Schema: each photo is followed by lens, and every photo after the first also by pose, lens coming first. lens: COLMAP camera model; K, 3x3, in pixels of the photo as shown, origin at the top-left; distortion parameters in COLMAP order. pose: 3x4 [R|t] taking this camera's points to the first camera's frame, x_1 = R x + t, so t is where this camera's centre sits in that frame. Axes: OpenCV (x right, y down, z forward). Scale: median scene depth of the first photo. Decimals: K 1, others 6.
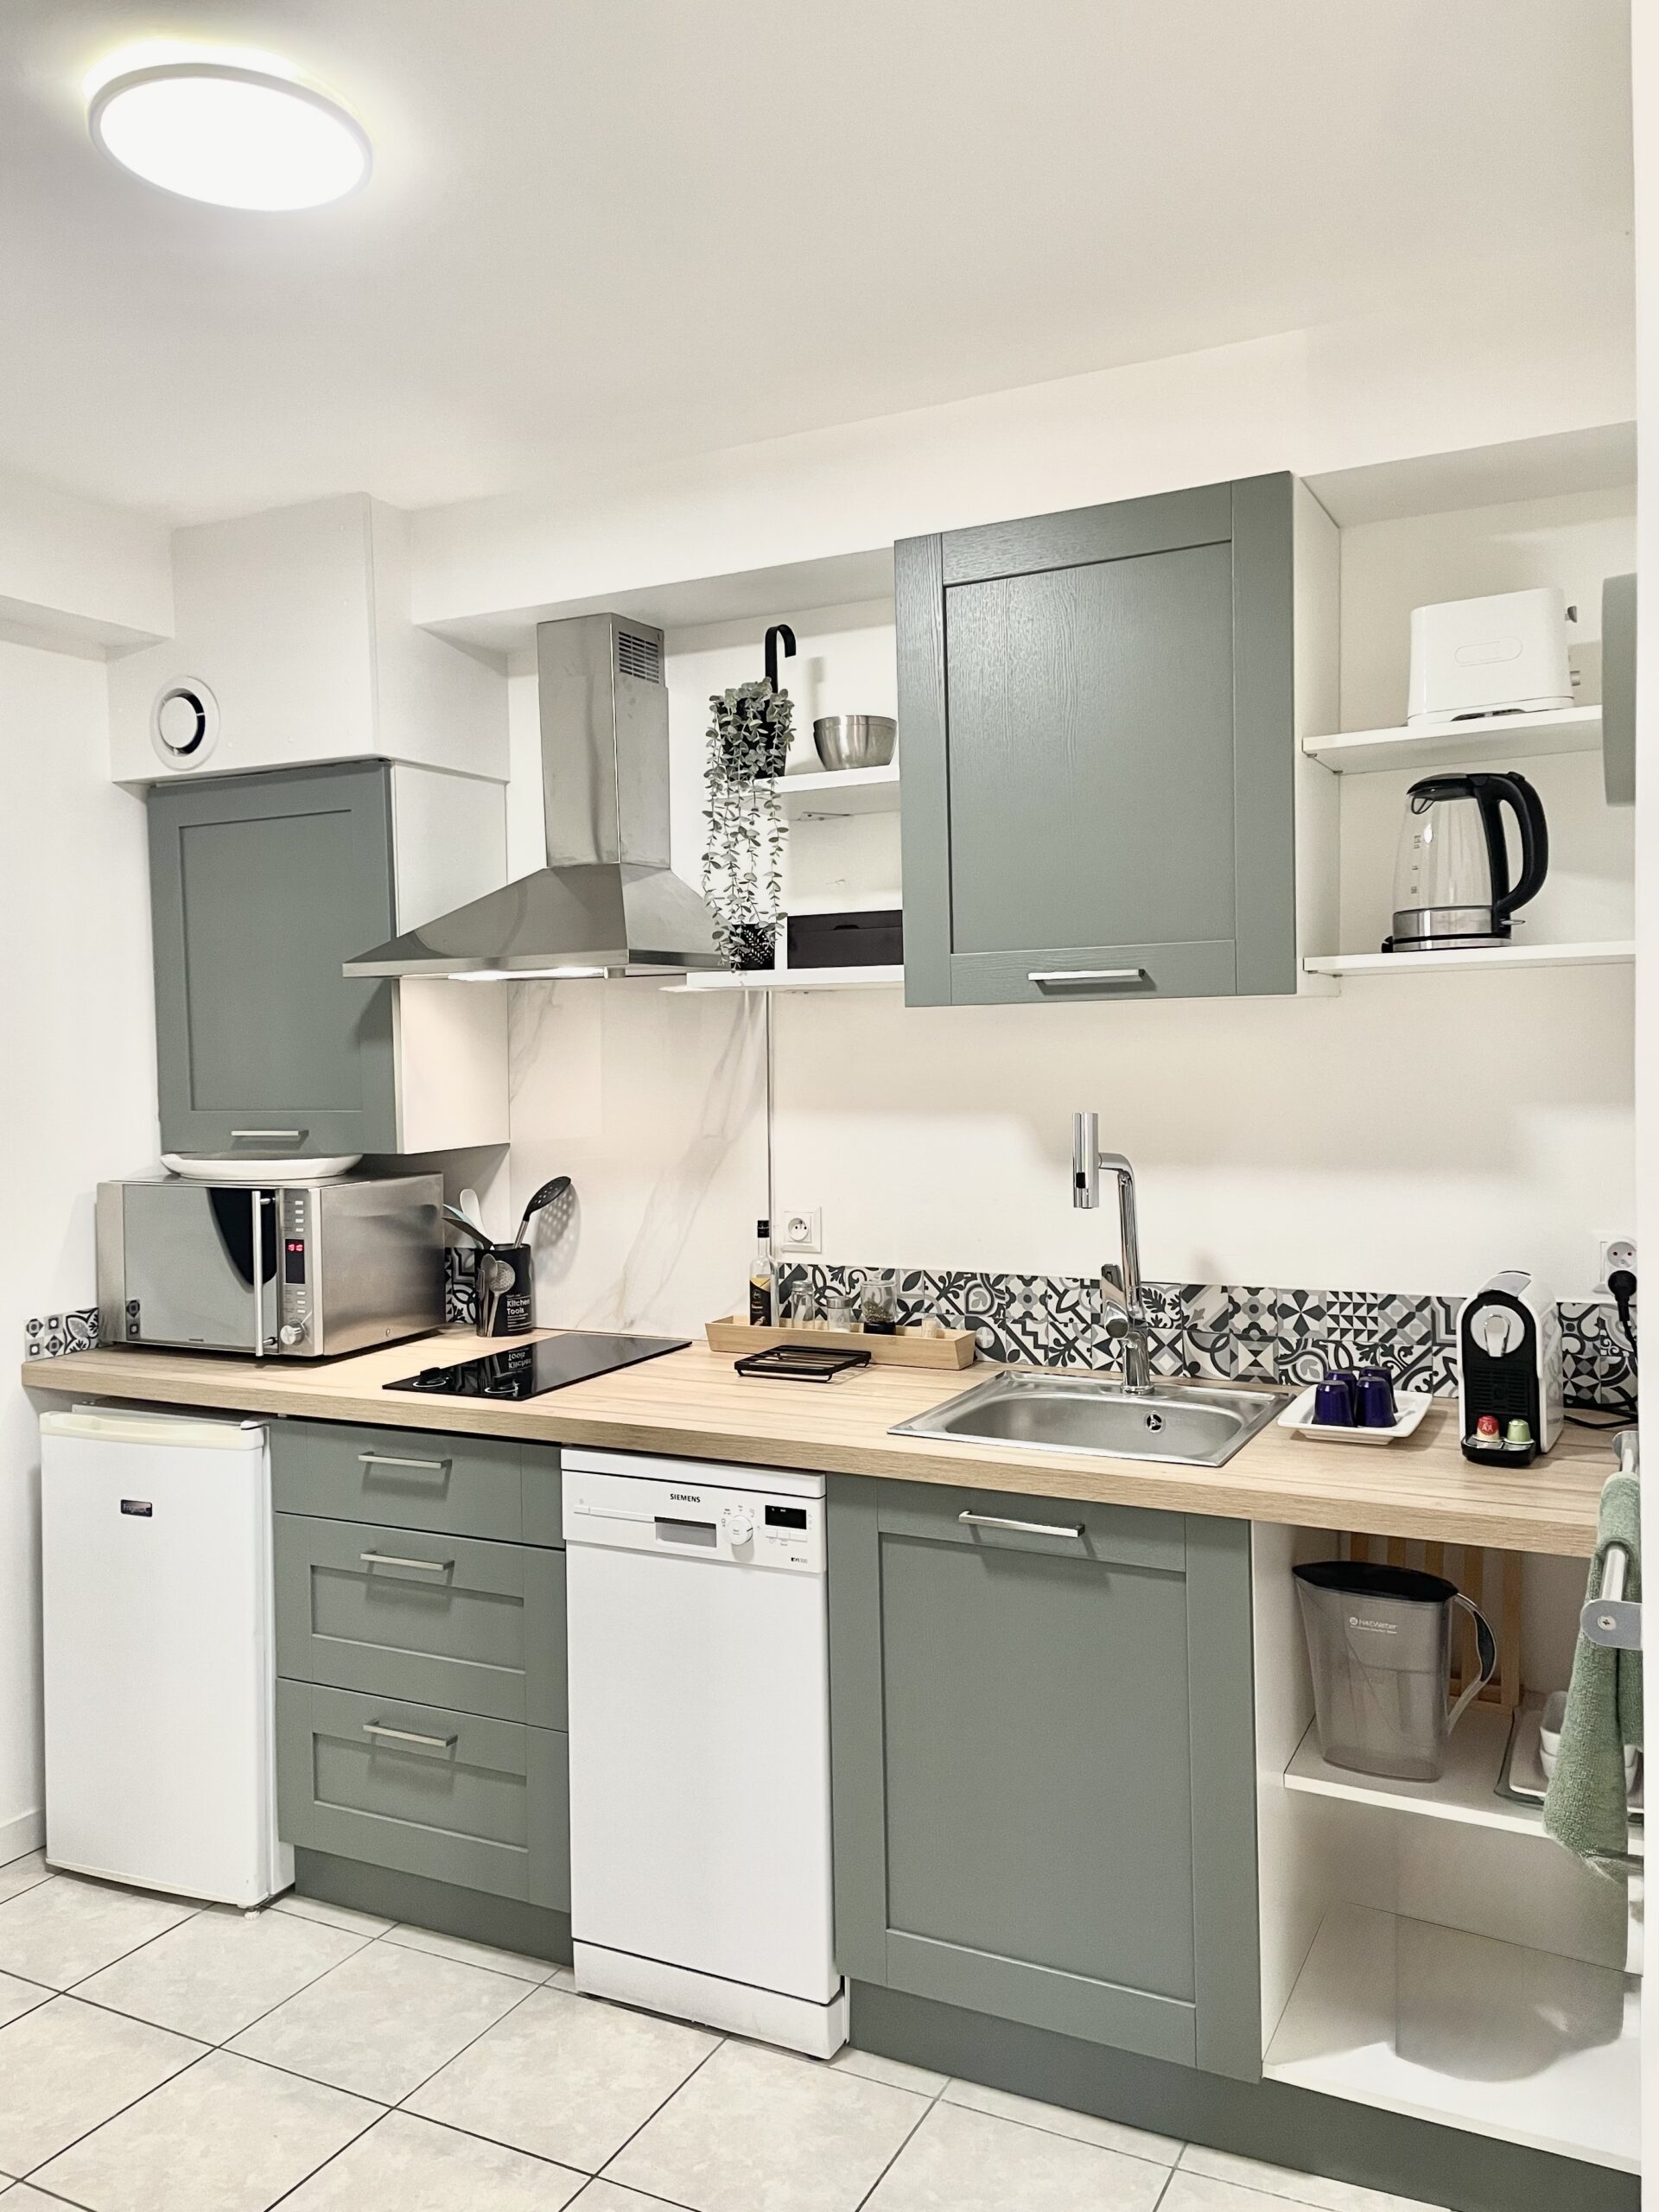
lens RADIAL K [[1675.1, 0, 835.2], [0, 1675.1, 1072.4], [0, 0, 1]] dist [0.075675, -0.091426]
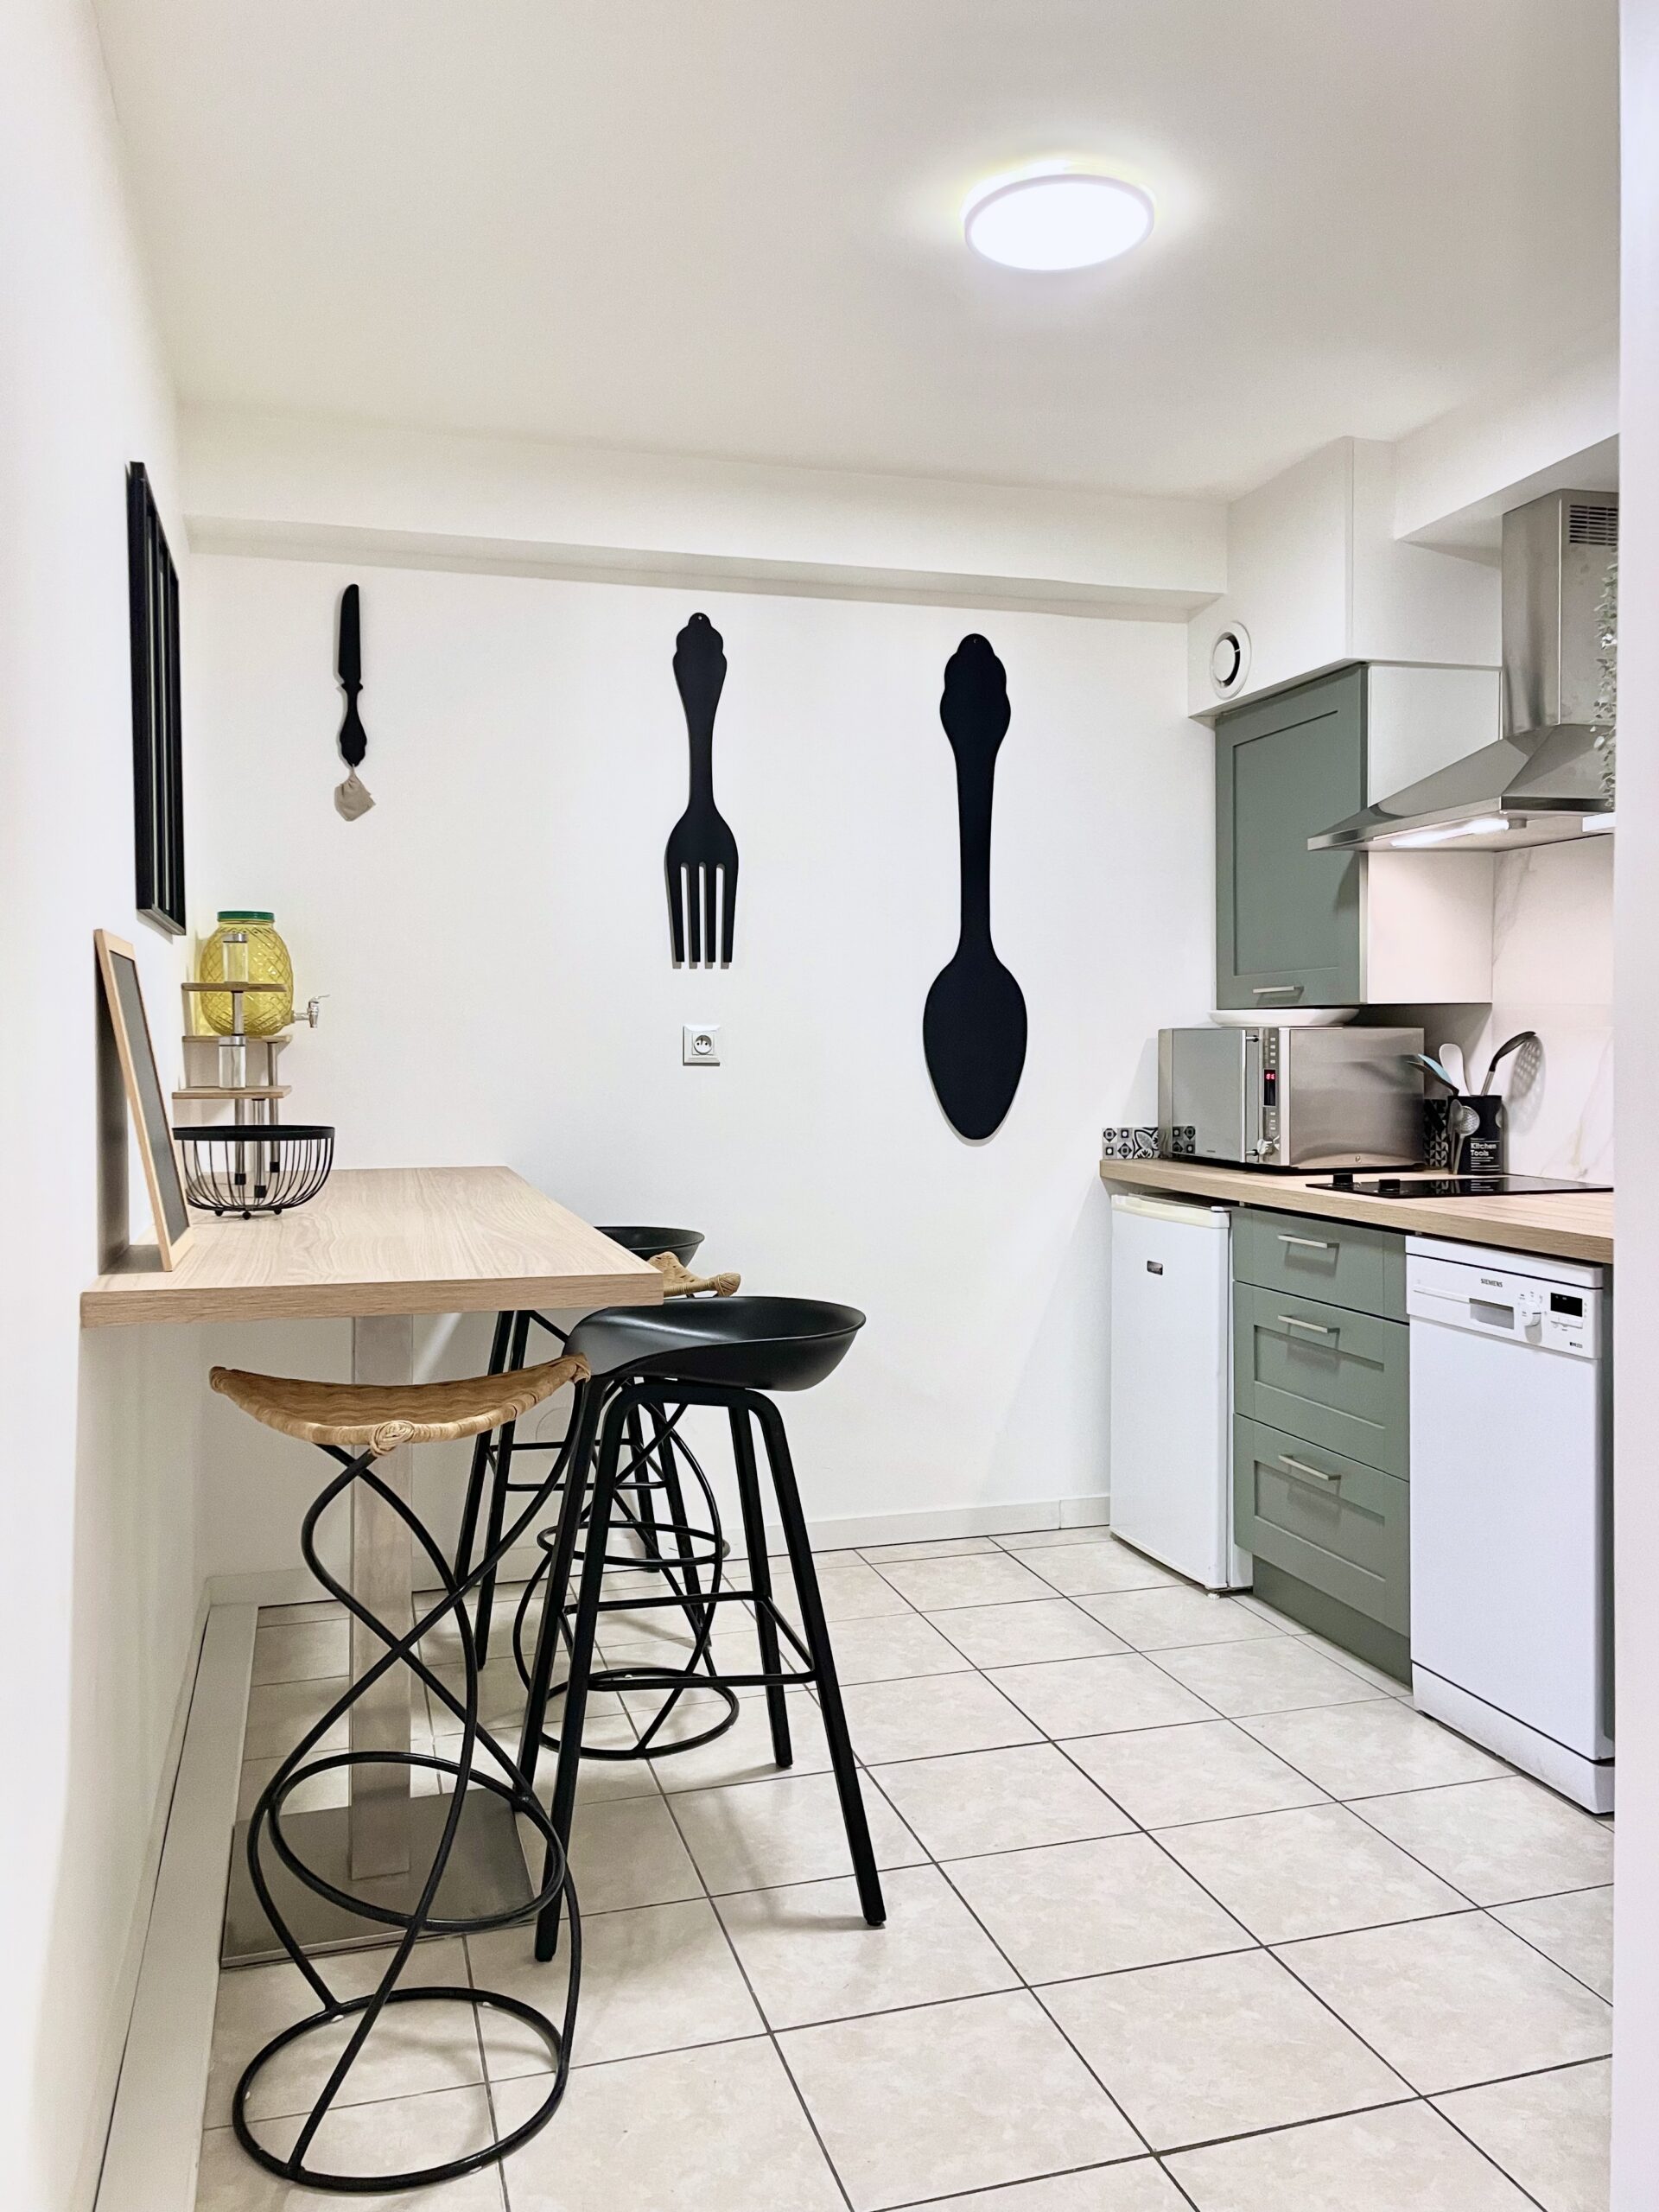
lens RADIAL K [[1675.1, 0, 835.2], [0, 1675.1, 1072.4], [0, 0, 1]] dist [0.075675, -0.091426]
pose [[0.689576, 0.027133, -0.723705, 0.339452], [-0.021127, 0.999626, 0.017347, 0.085470], [0.723905, 0.003328, 0.689891, -0.065875]]
